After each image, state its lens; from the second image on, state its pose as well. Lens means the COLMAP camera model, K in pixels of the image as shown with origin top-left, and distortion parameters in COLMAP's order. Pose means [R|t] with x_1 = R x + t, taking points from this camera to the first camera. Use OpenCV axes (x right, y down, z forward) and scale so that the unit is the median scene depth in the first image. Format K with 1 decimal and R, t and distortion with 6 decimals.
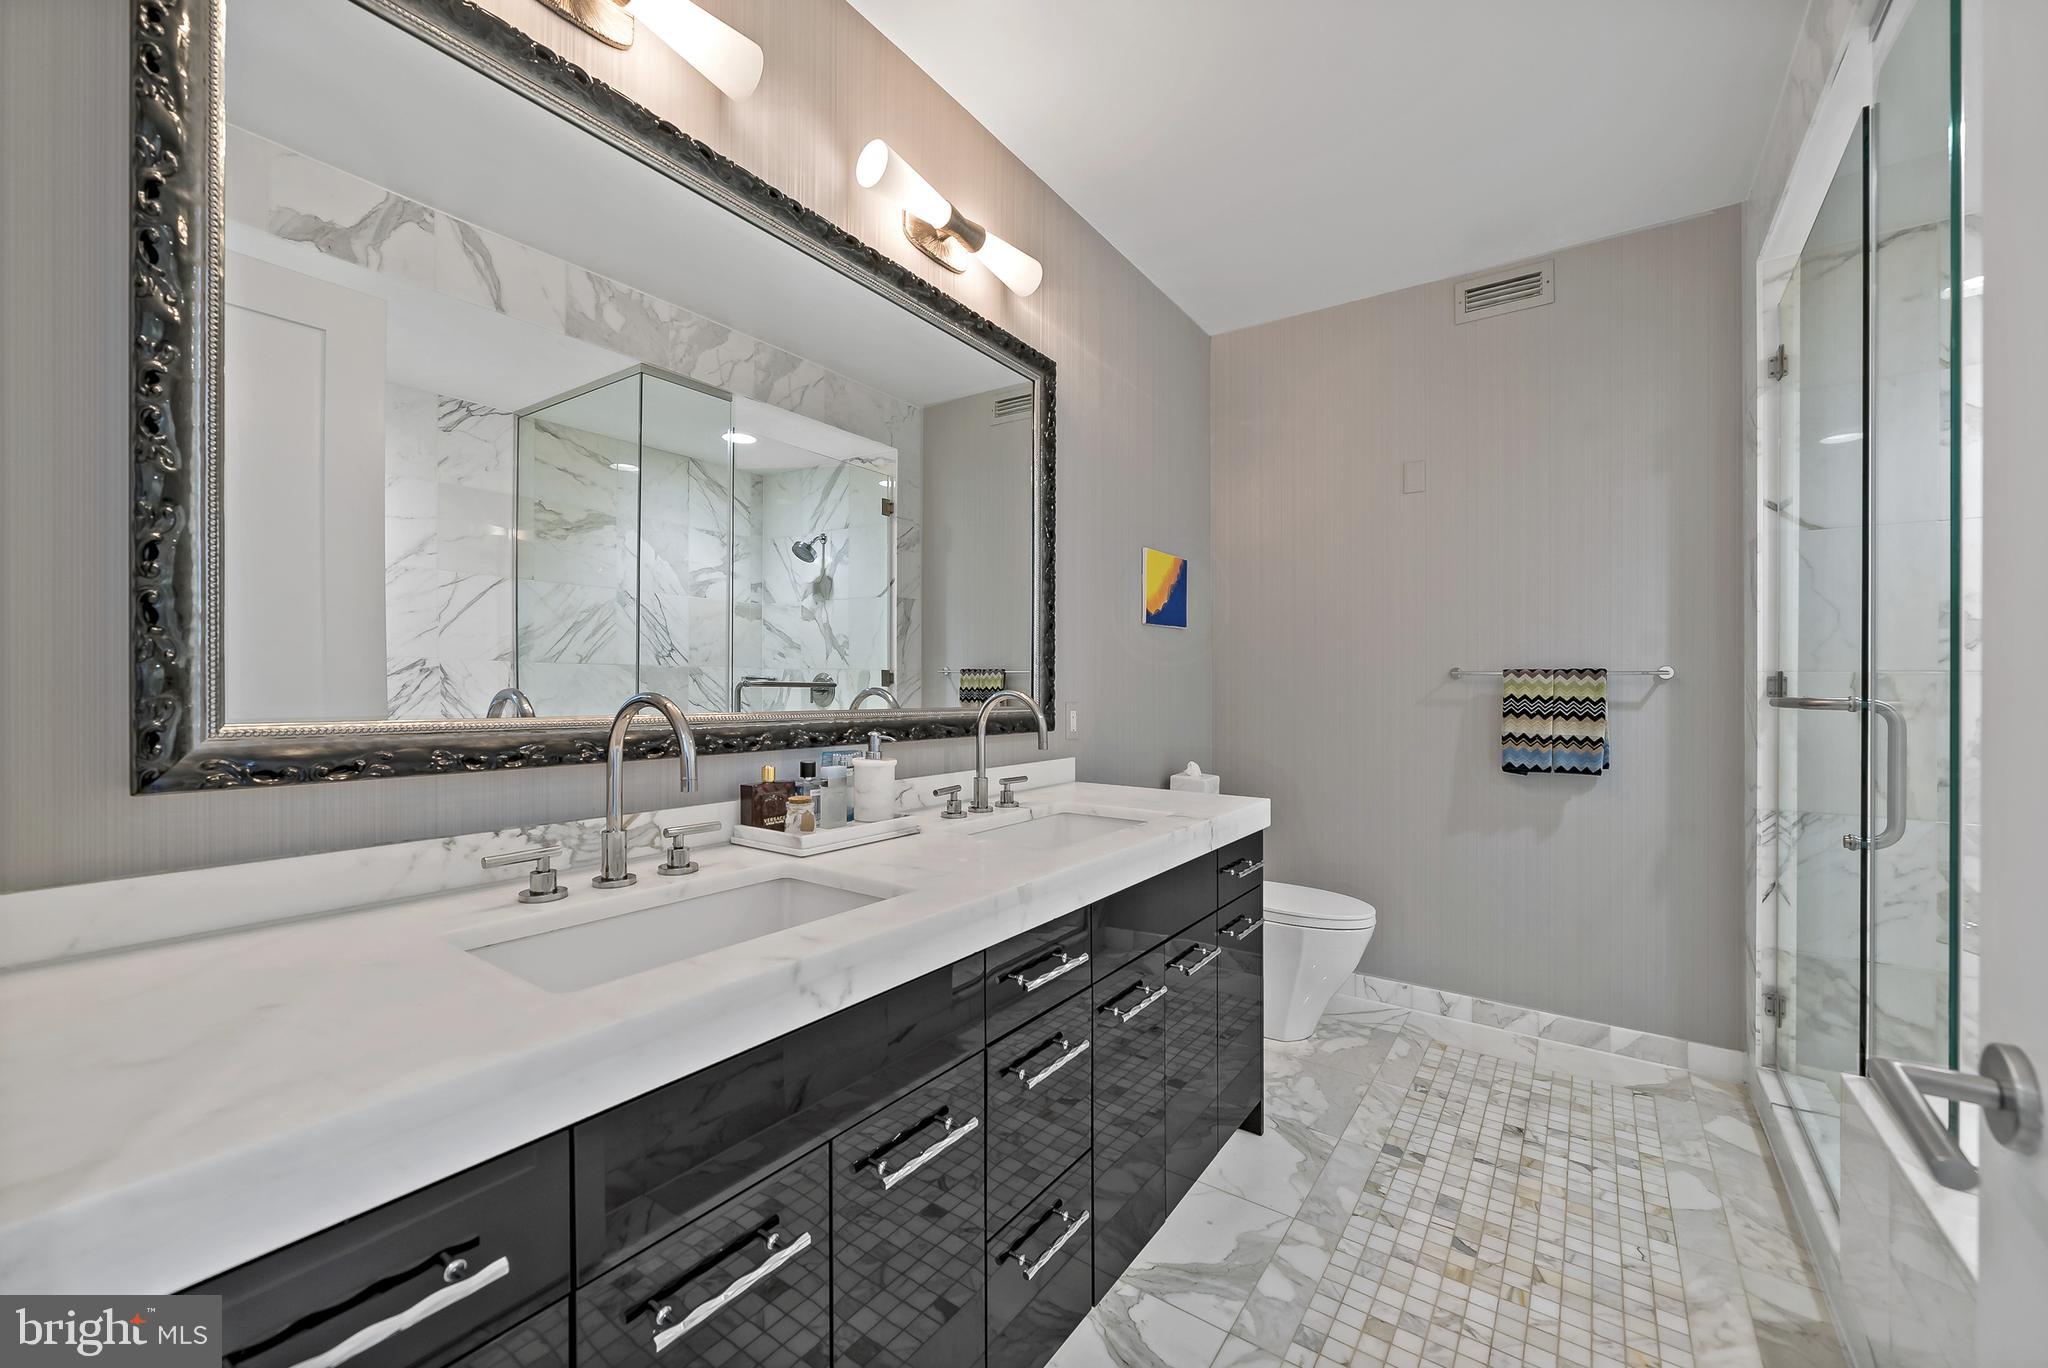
lens RADIAL K [[818.0, 0, 1027.4], [0, 818.0, 651.2], [0, 0, 1]] dist [-0.000479, 0.000028]
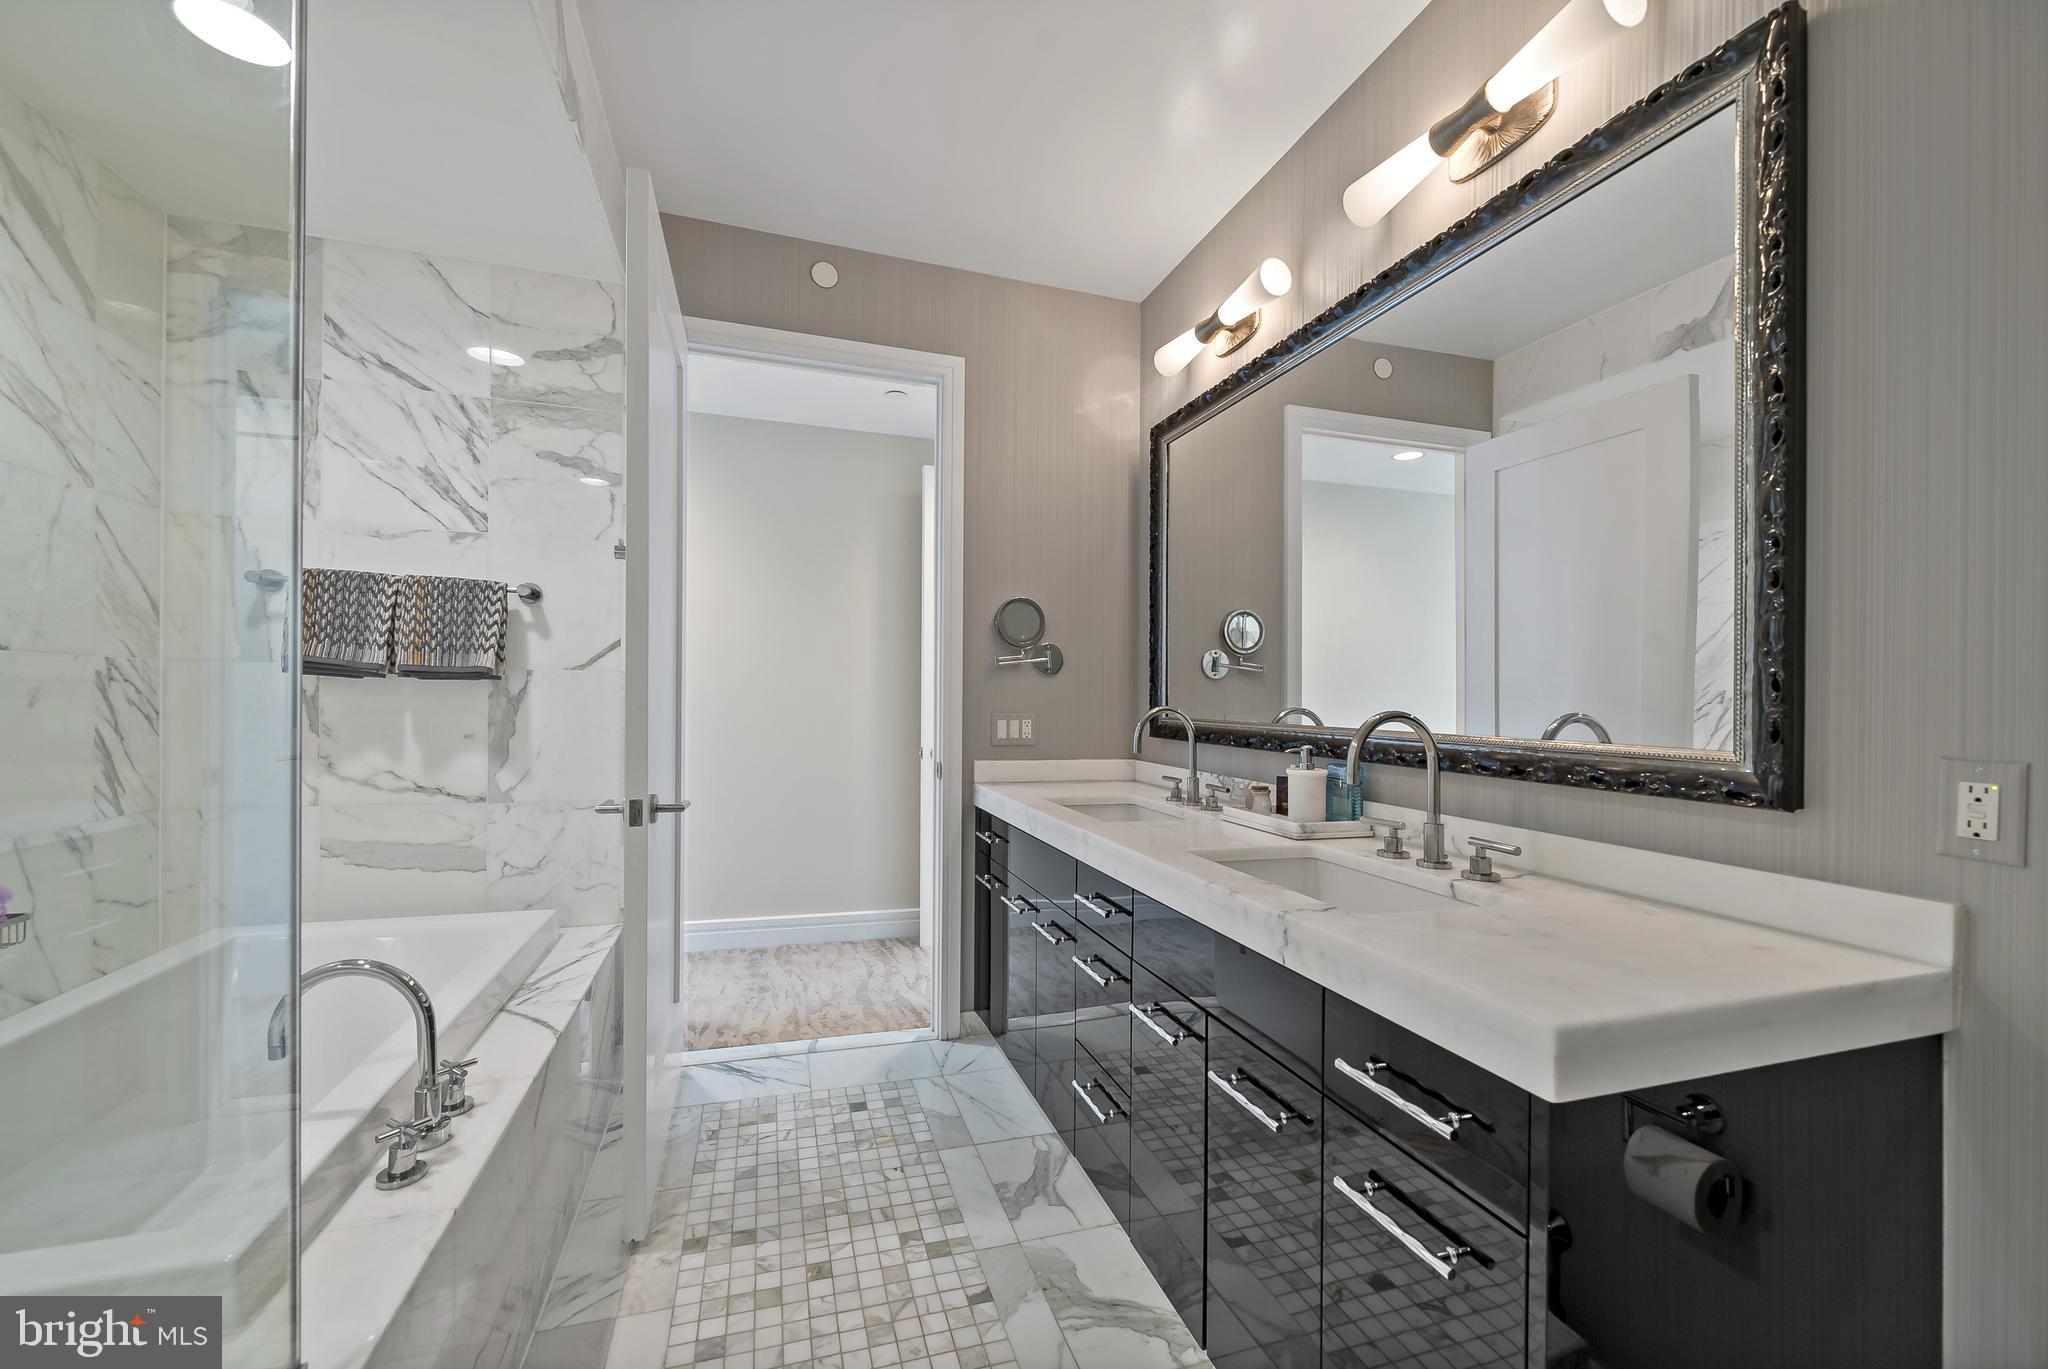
lens RADIAL K [[803.7, 0, 1019.7], [0, 803.7, 681.8], [0, 0, 1]] dist [-0.001265, 0.000172]
pose [[-0.603779, -0.037359, -0.796276, 0.898118], [0.005830, 0.998668, -0.051276, 0.061860], [0.797130, -0.035602, -0.602757, 1.290984]]
